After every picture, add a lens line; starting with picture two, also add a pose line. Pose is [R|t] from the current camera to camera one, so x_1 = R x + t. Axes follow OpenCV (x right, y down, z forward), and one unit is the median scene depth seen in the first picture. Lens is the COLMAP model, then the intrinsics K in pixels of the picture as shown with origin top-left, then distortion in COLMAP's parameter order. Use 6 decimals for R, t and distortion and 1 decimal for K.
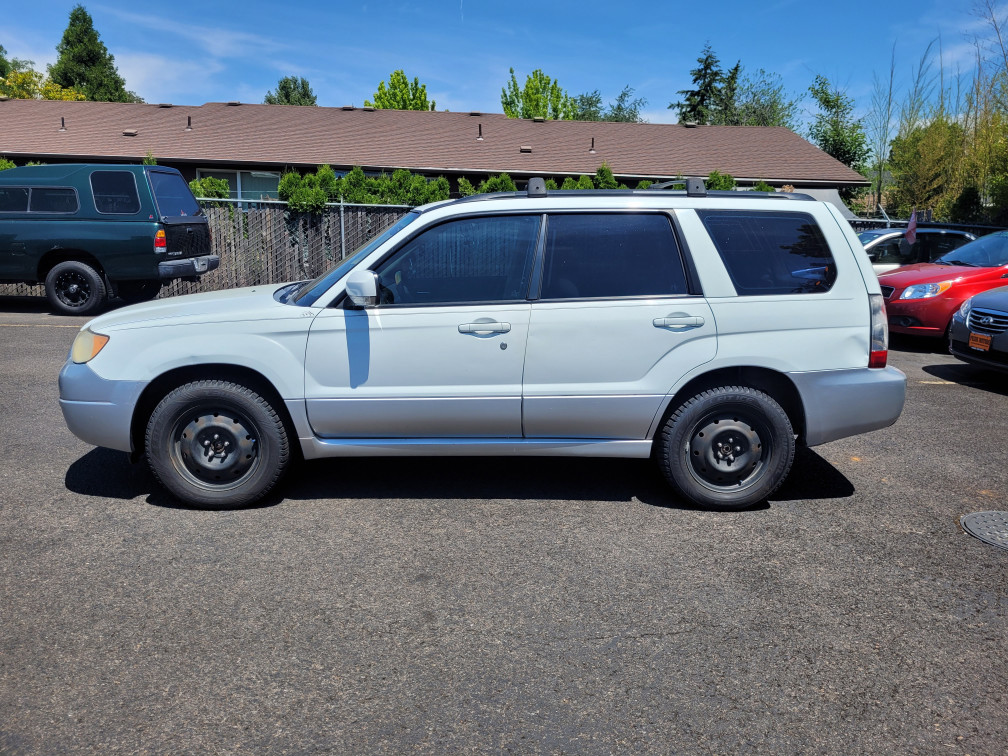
lens RADIAL K [[771.0, 0, 513.8], [0, 771.0, 377.9], [0, 0, 1]] dist [0.055398, -0.052622]
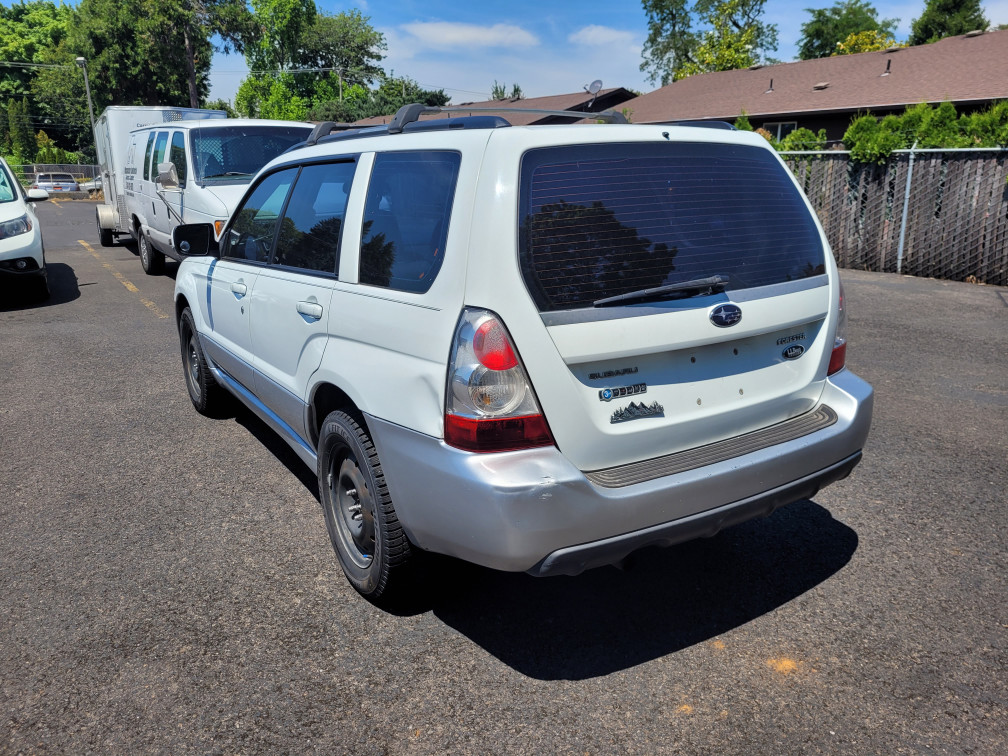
lens RADIAL K [[771.0, 0, 513.8], [0, 771.0, 377.9], [0, 0, 1]] dist [0.055398, -0.052622]
pose [[0.521926, 0.199213, -0.829402, 0.279041], [-0.154068, 0.978370, 0.138042, -0.041770], [0.838961, 0.055737, 0.541329, 0.227439]]
